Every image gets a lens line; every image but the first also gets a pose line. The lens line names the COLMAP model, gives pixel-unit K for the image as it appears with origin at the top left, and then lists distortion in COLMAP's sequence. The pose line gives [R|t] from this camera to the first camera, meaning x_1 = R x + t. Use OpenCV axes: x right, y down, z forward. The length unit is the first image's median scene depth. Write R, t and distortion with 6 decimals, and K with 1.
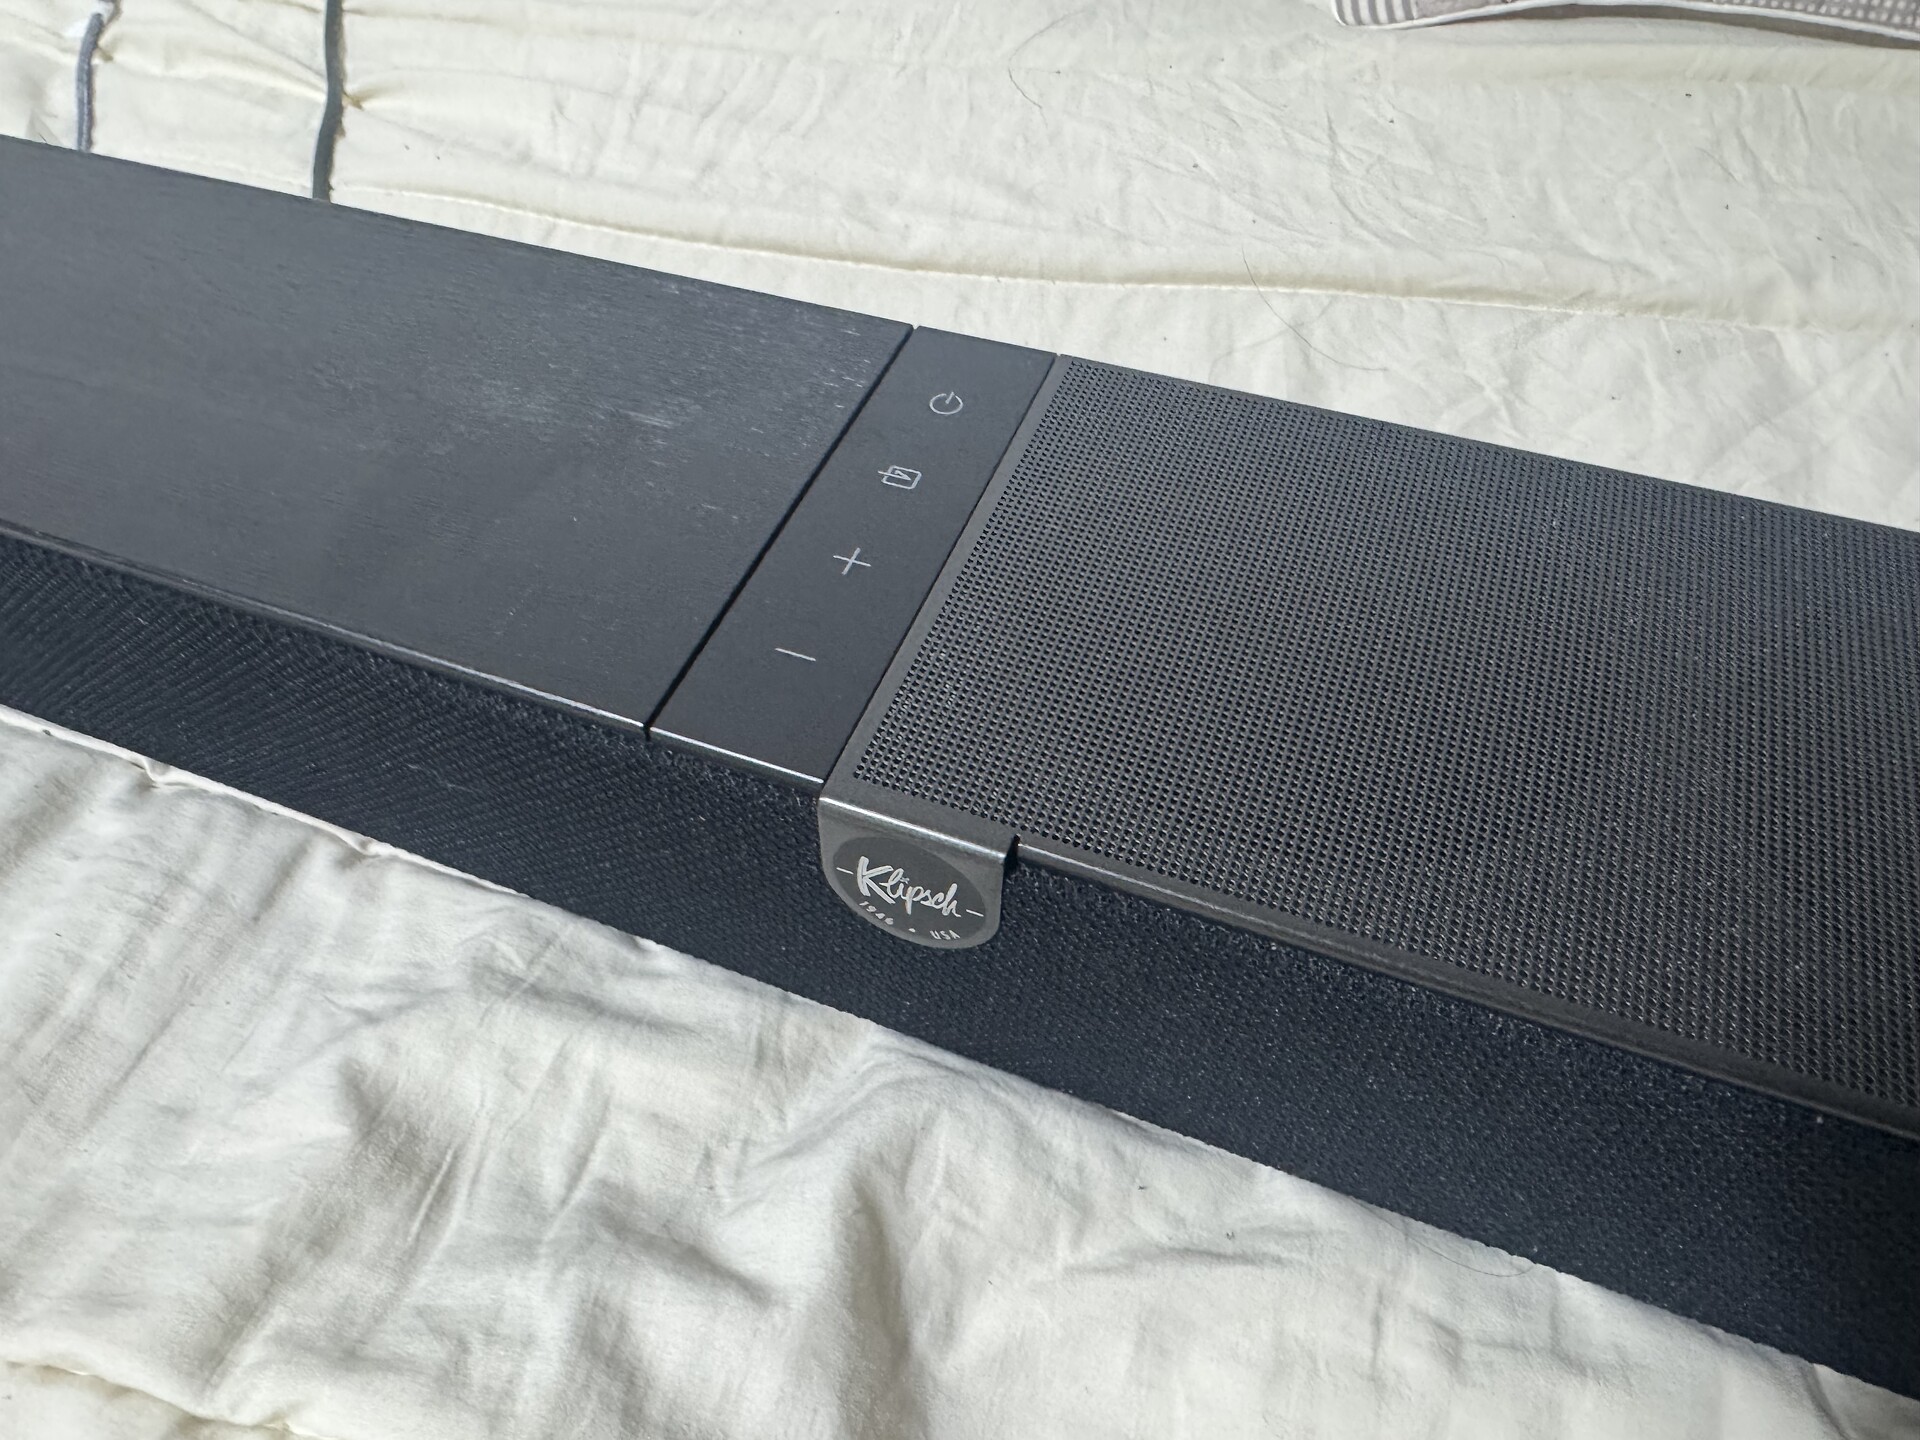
lens RADIAL K [[1397.1, 0, 876.7], [0, 1397.1, 701.1], [0, 0, 1]] dist [-0.011209, 0.000210]
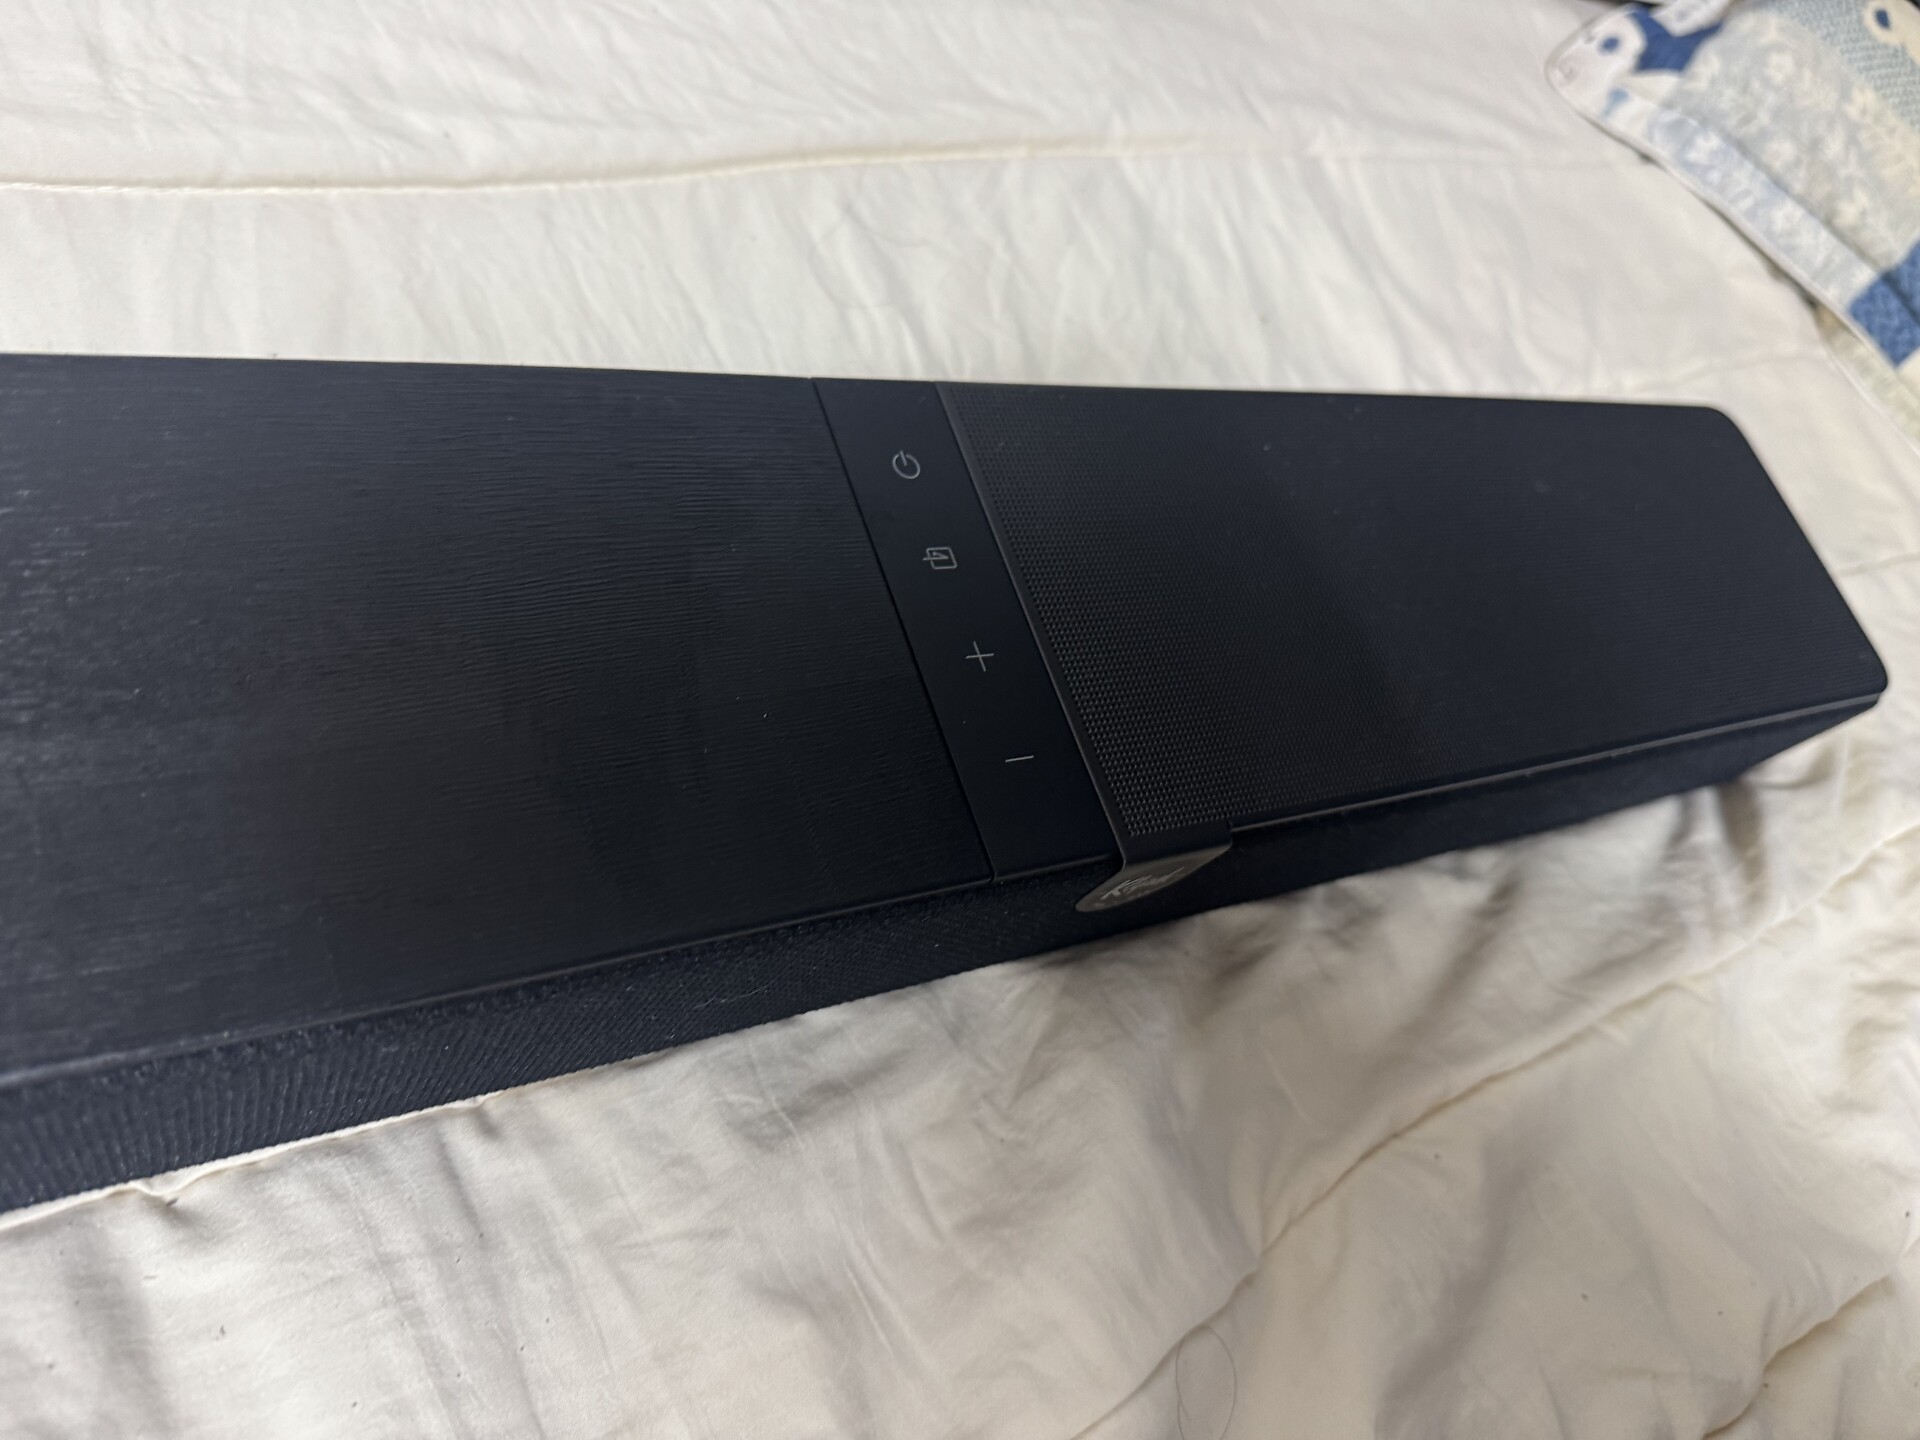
lens RADIAL K [[1397.1, 0, 952.6], [0, 1397.1, 725.3], [0, 0, 1]] dist [-0.011209, 0.000210]
pose [[0.621873, -0.427181, 0.656347, -0.525131], [0.159135, 0.889565, 0.428193, -0.354858], [-0.766779, -0.161834, 0.621176, 0.190276]]
